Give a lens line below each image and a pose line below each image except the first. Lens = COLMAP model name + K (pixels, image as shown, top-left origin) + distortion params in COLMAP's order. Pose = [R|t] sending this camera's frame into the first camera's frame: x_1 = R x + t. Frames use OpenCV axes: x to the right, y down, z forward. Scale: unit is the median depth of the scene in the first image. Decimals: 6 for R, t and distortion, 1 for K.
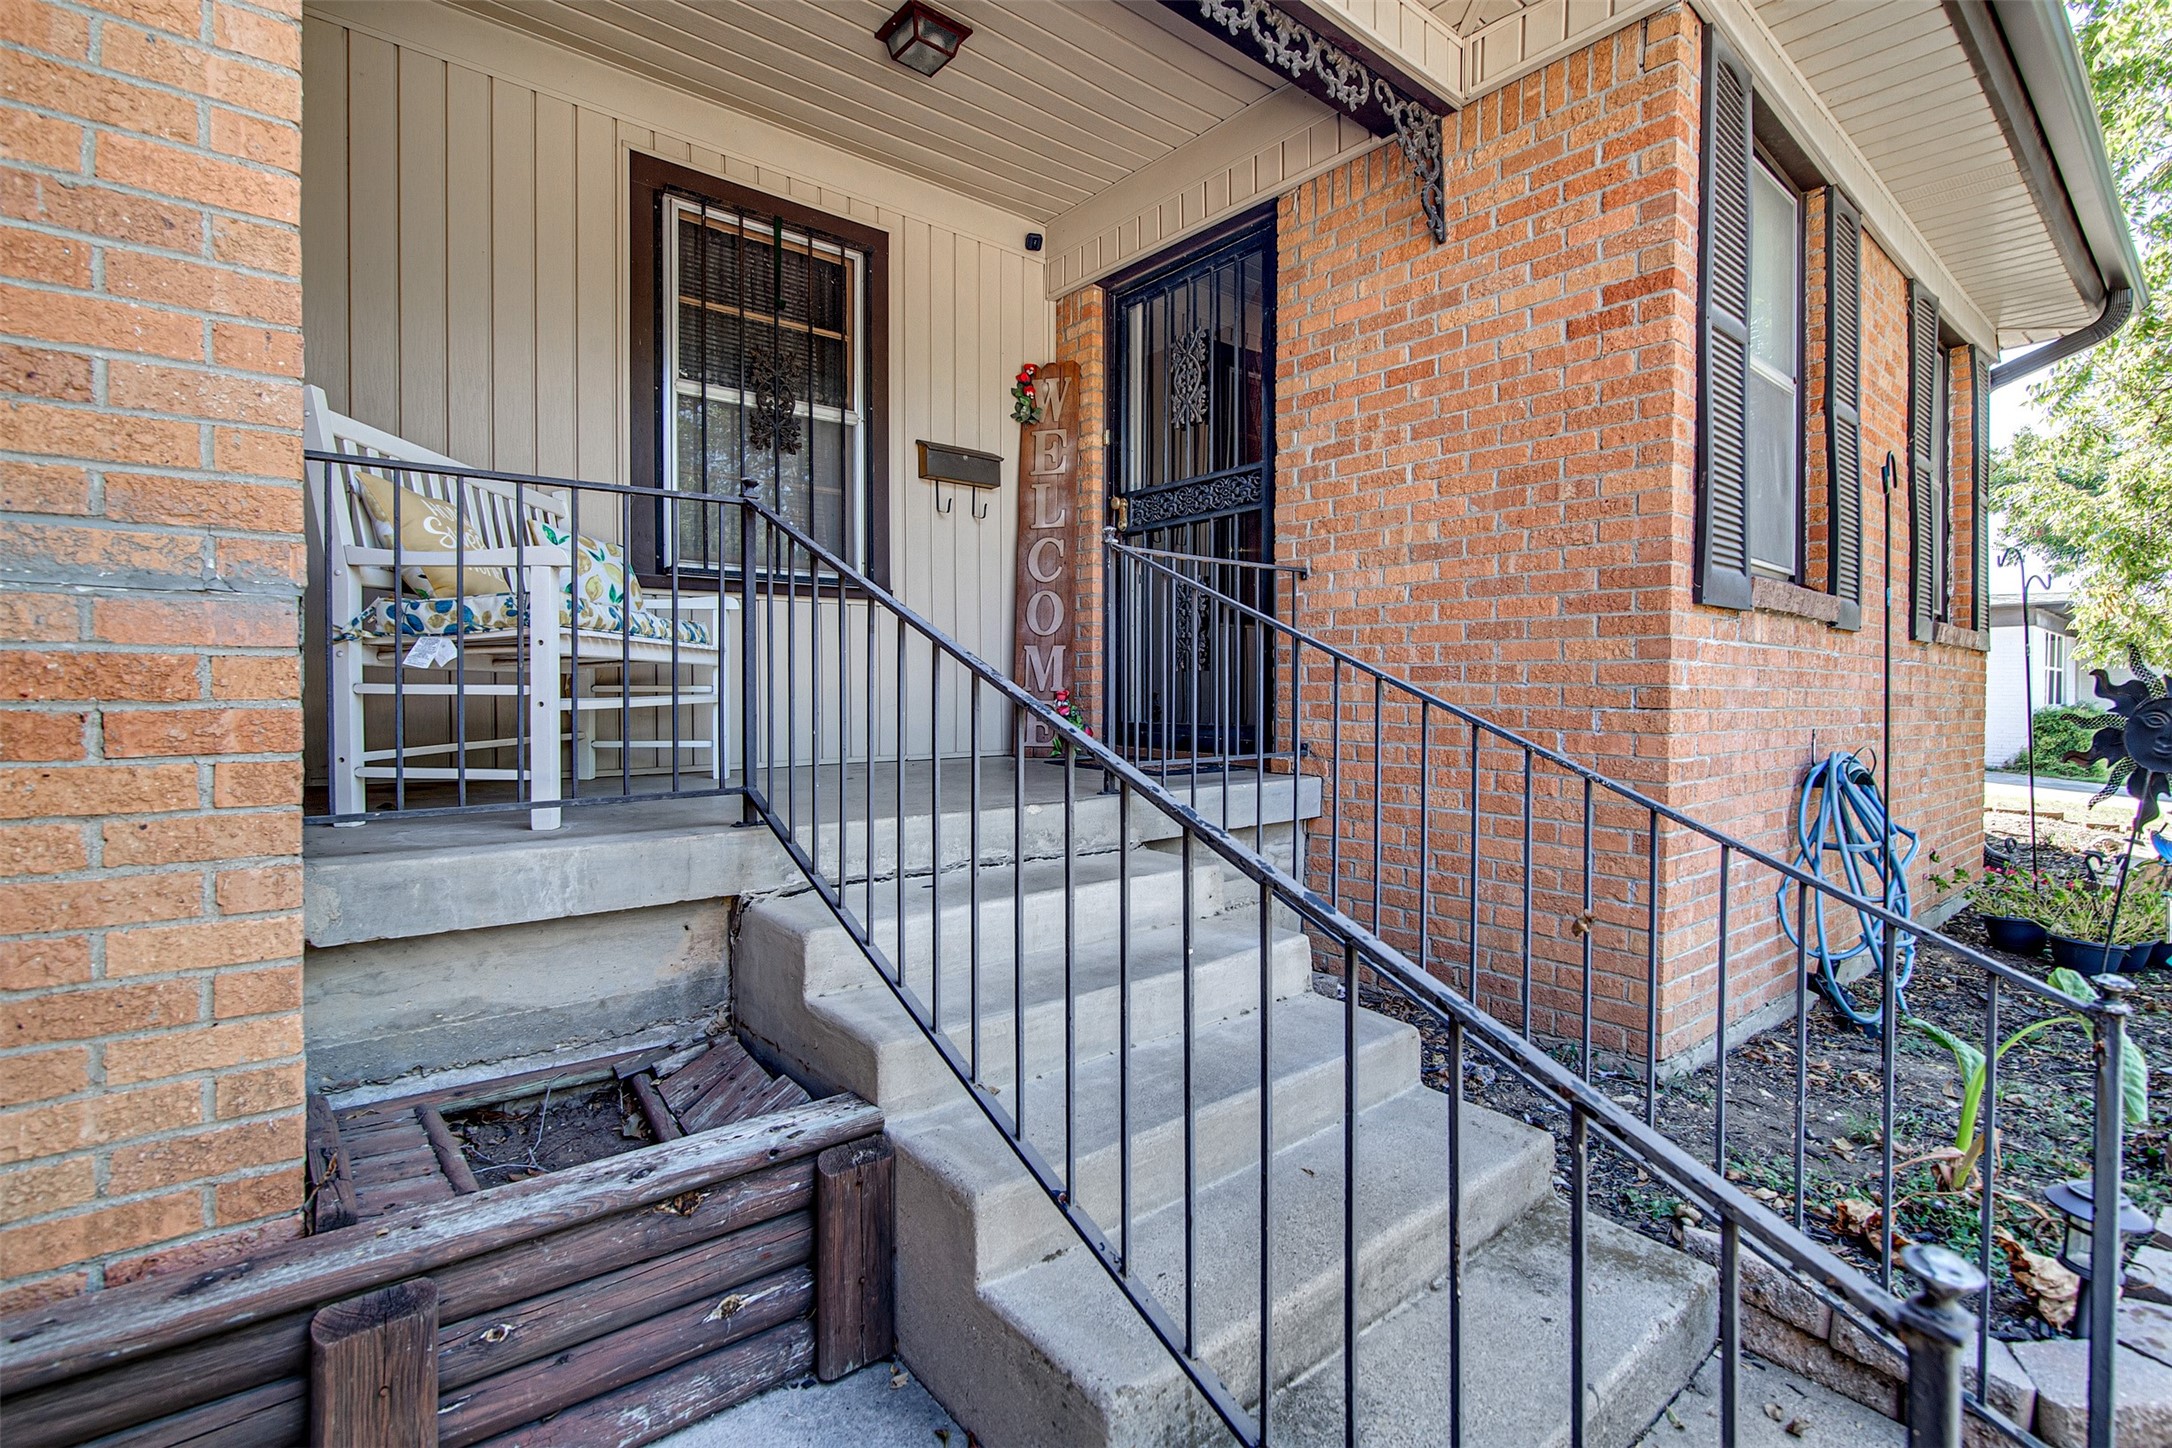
lens RADIAL K [[1027.3, 0, 1096.6], [0, 1027.3, 702.7], [0, 0, 1]] dist [-0.014769, 0.000376]
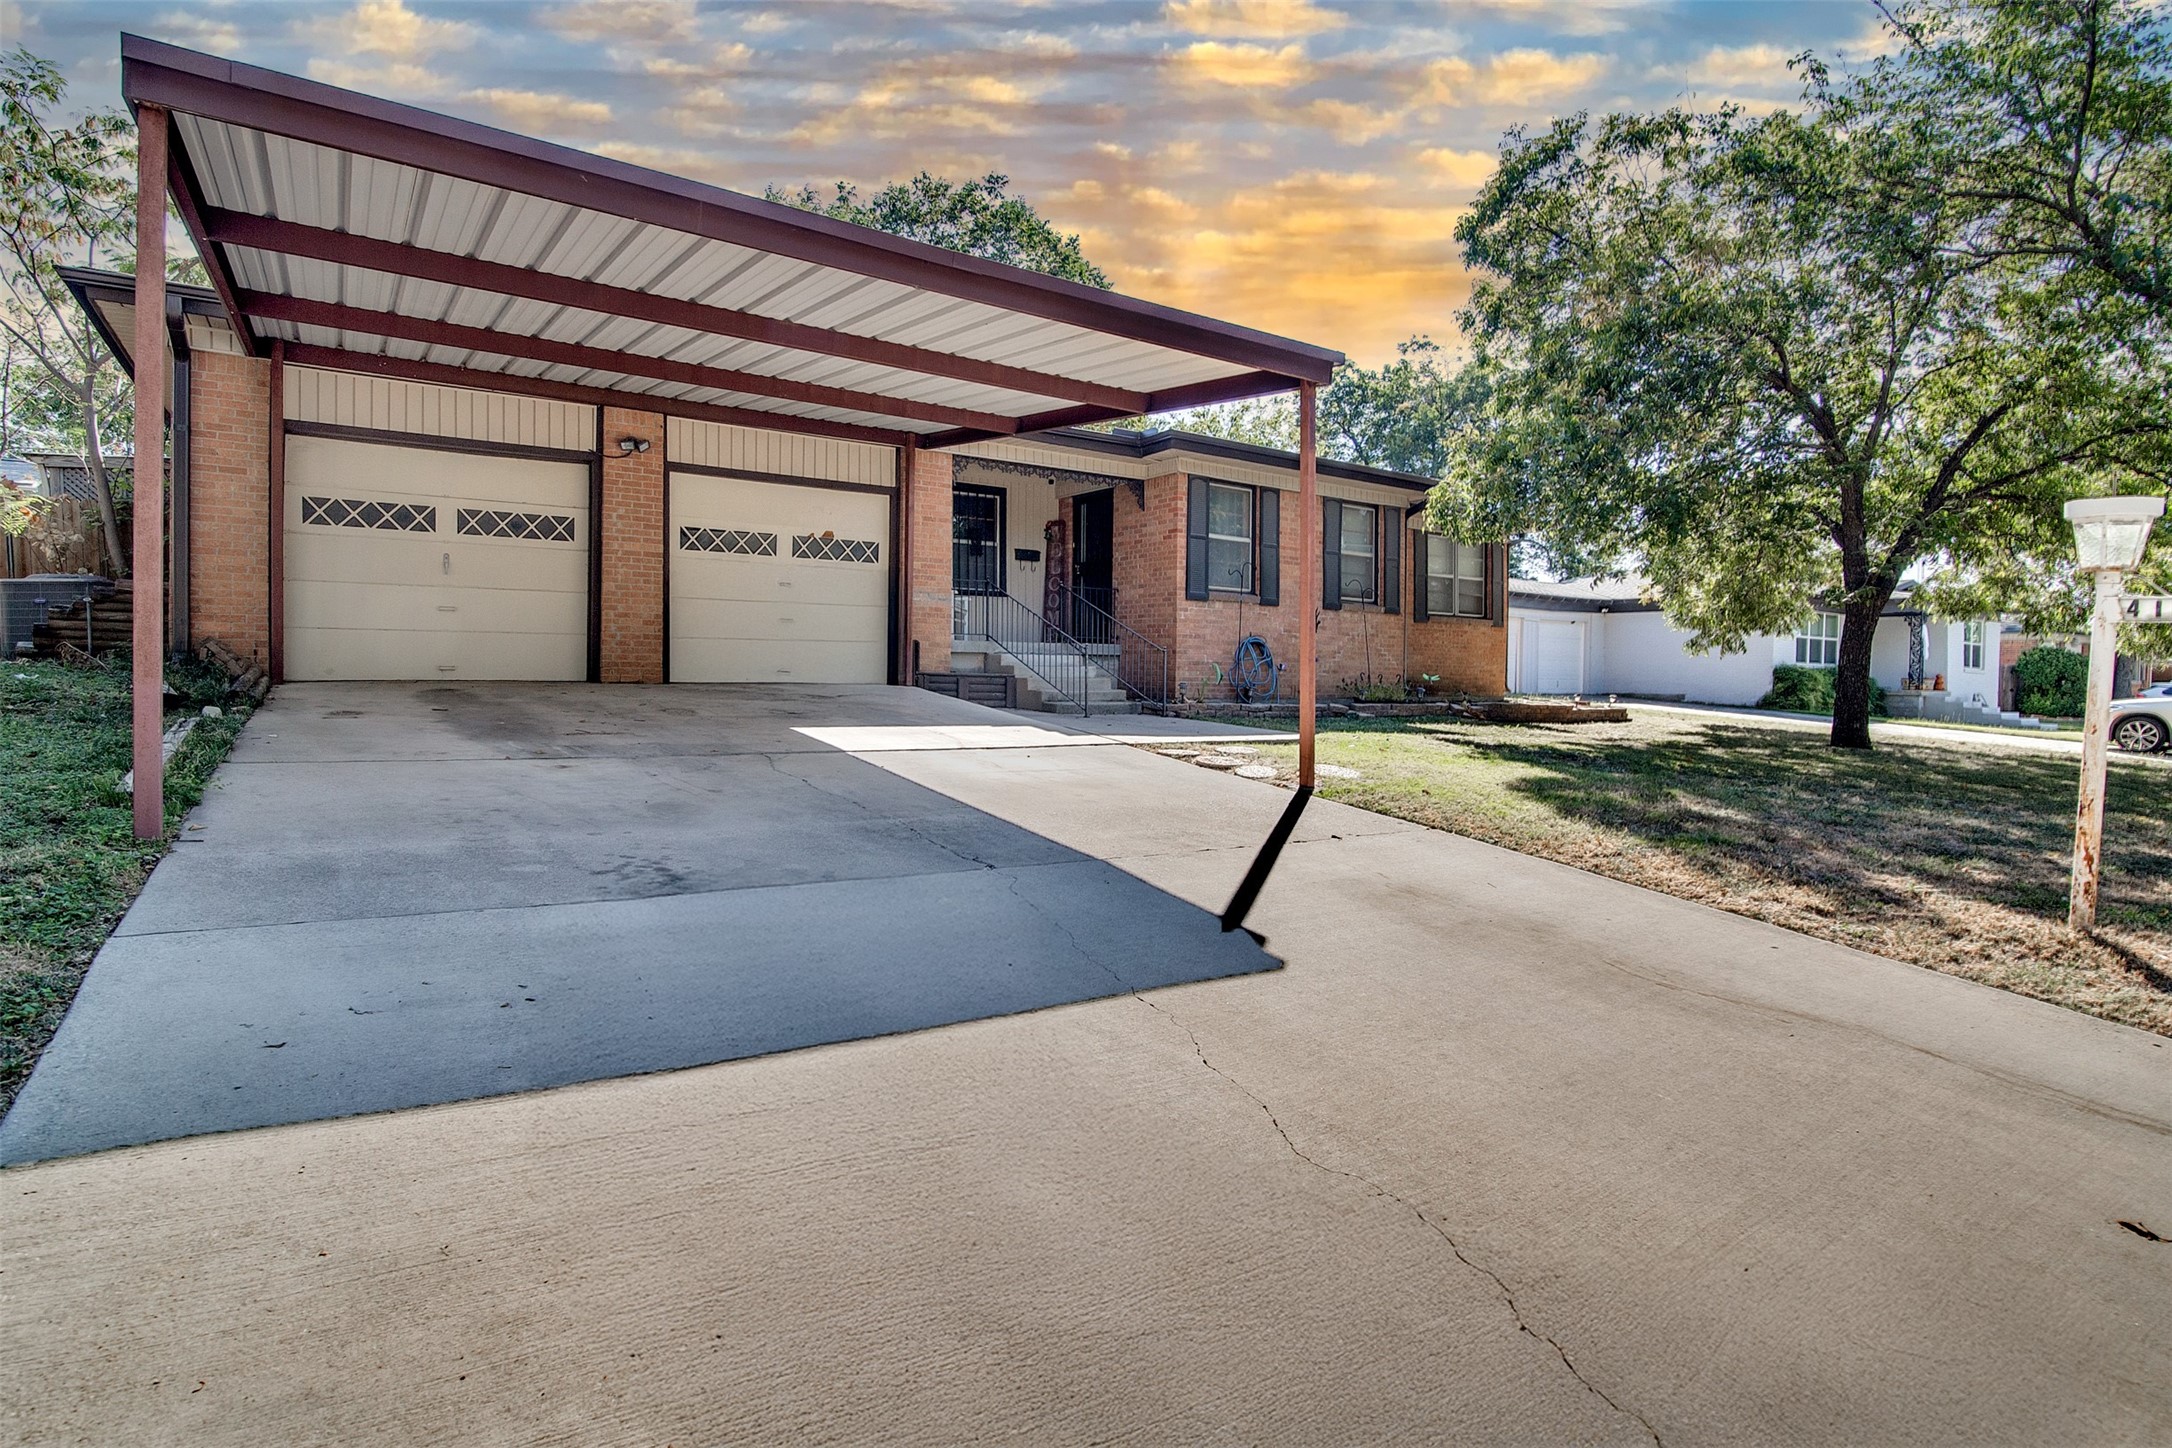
lens RADIAL K [[1027.3, 0, 1096.6], [0, 1027.3, 702.7], [0, 0, 1]] dist [-0.014769, 0.000376]
pose [[0.997510, 0.004857, -0.070351, 0.444794], [-0.003386, 0.999773, 0.021019, 0.234993], [0.070438, -0.020728, 0.997301, -3.155744]]
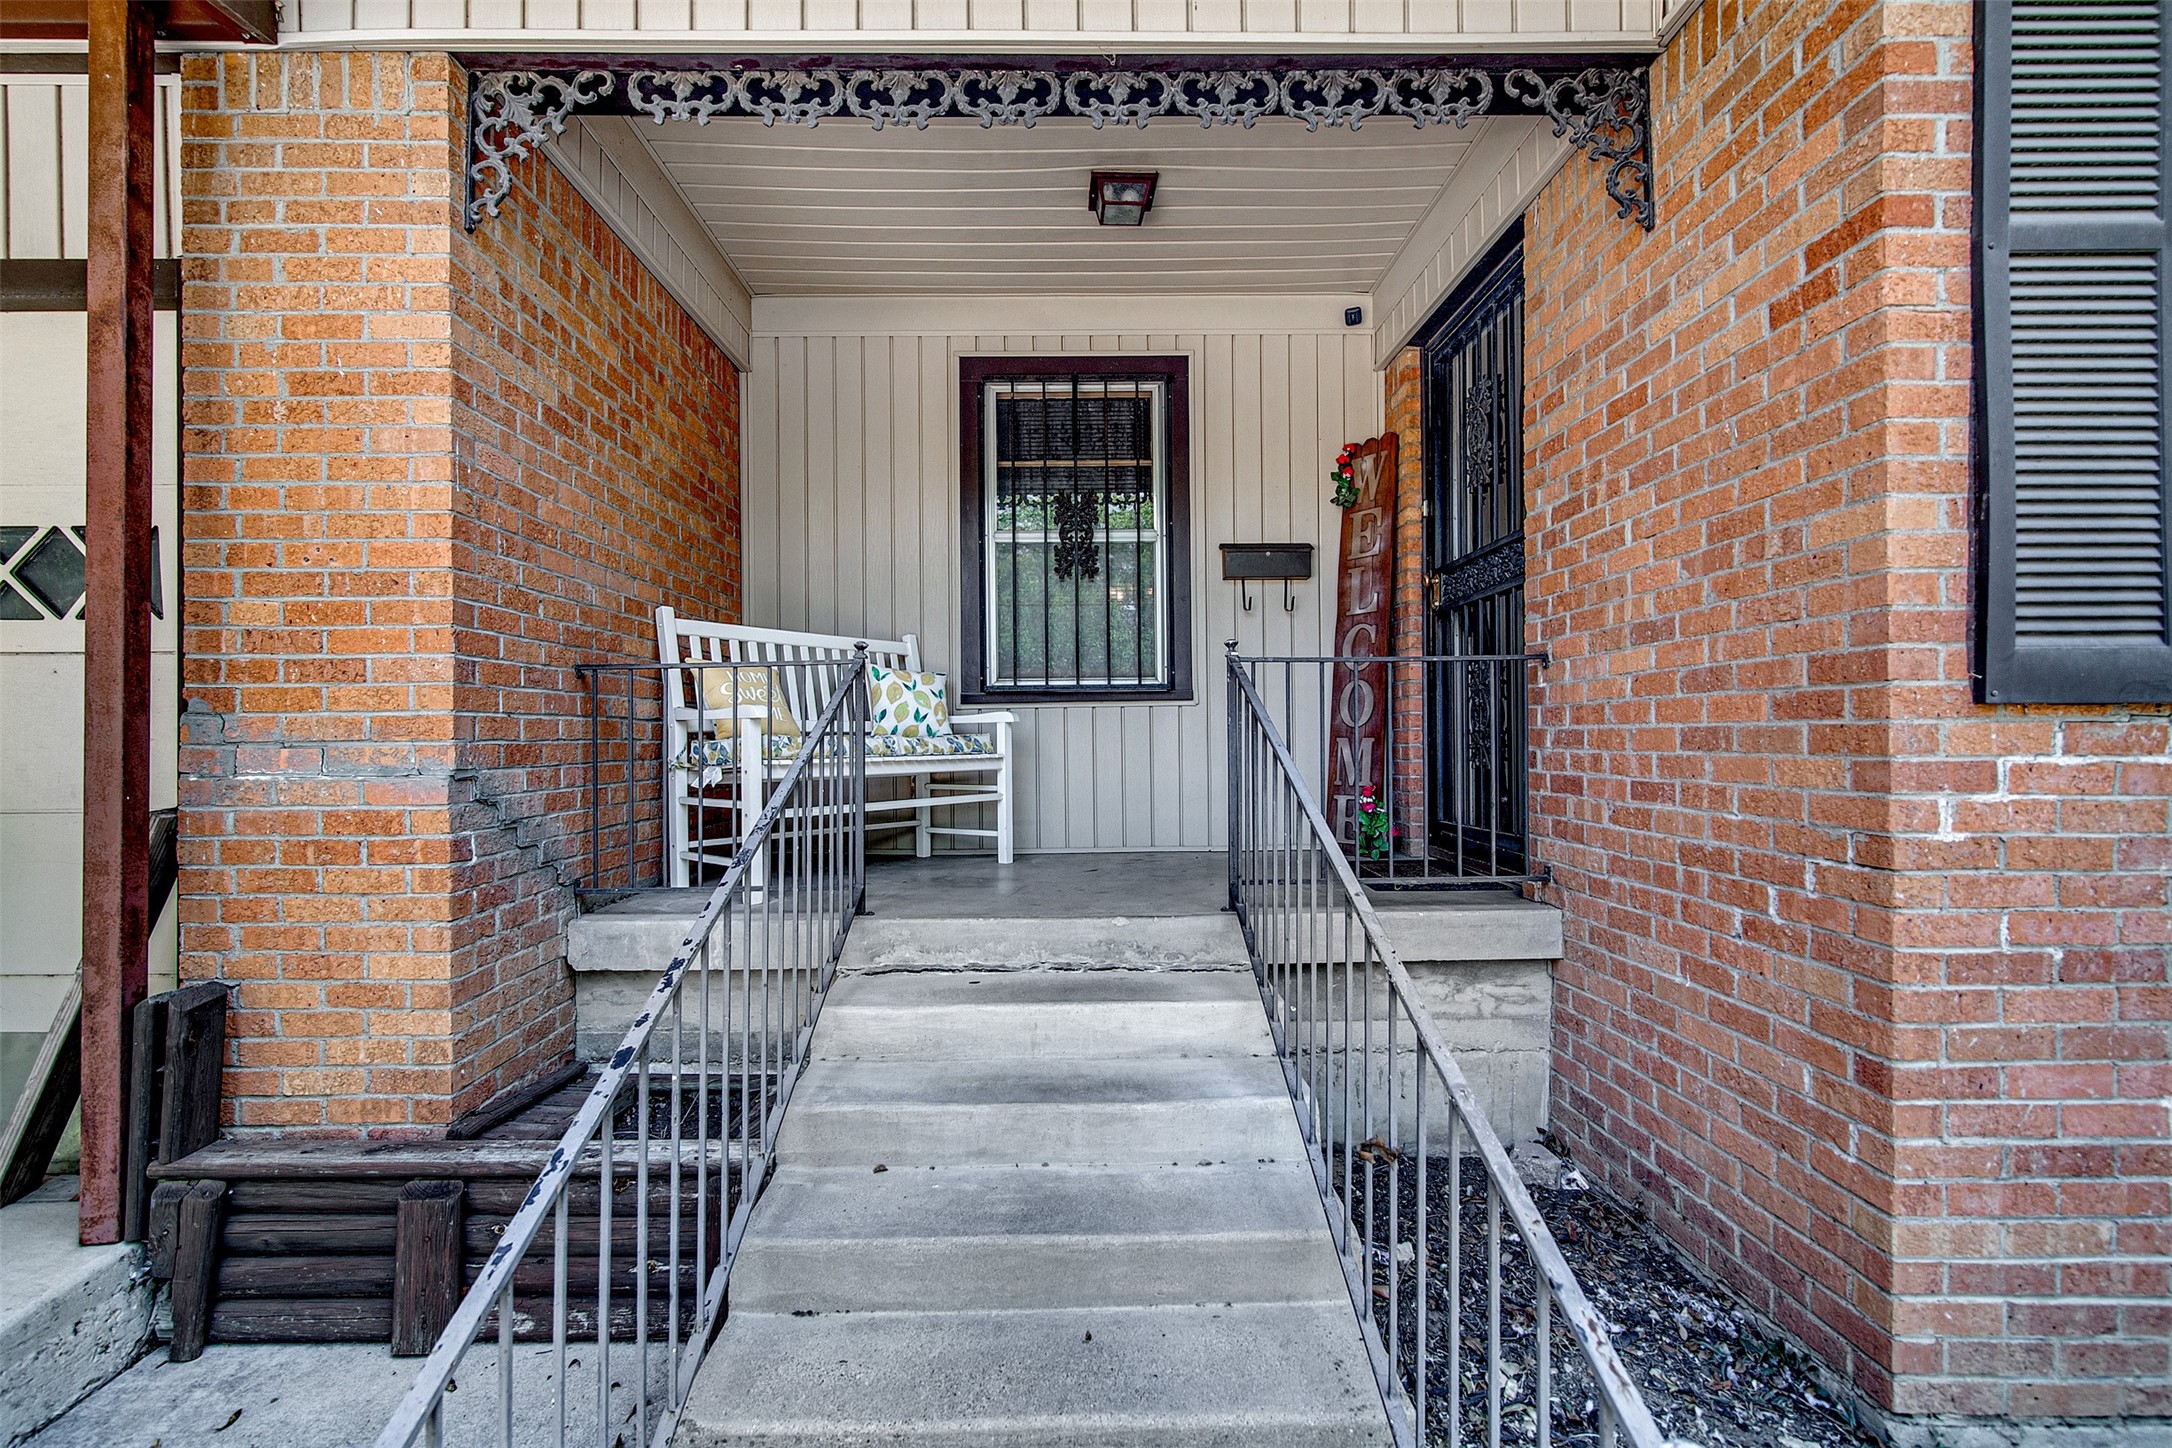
lens RADIAL K [[1017.1, 0, 1035.5], [0, 1017.1, 734.0], [0, 0, 1]] dist [-0.002037, 0.000119]
pose [[0.762403, -0.014879, -0.646932, 0.476027], [0.001795, 0.999780, -0.020878, -0.057378], [0.647100, 0.014756, 0.762262, 0.128503]]
